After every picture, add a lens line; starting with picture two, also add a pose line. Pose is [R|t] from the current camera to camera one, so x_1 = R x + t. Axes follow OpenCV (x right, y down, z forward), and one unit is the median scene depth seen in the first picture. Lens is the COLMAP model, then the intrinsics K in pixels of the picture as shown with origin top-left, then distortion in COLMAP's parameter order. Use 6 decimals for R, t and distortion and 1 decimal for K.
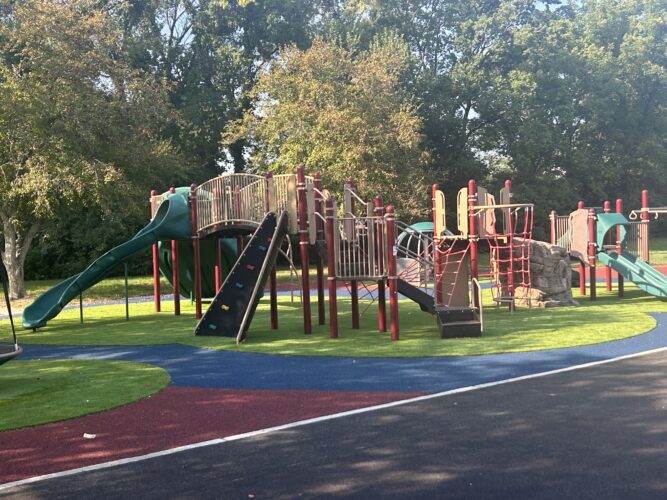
lens RADIAL K [[809.7, 0, 332.7], [0, 809.7, 259.5], [0, 0, 1]] dist [0.124105, -0.362608]
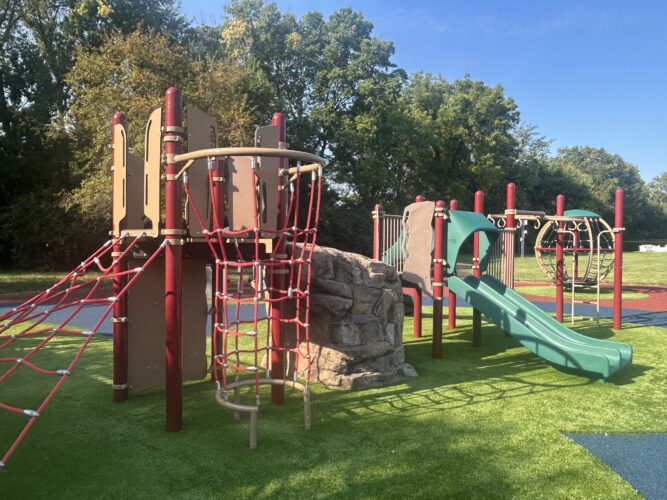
lens RADIAL K [[483.7, 0, 333.5], [0, 483.7, 250.0], [0, 0, 1]] dist [-0.002900, -0.000498]
pose [[0.987284, 0.042967, 0.153047, 0.207546], [-0.039672, 0.998912, -0.024521, -0.016786], [-0.153935, 0.018137, 0.987915, 0.732497]]
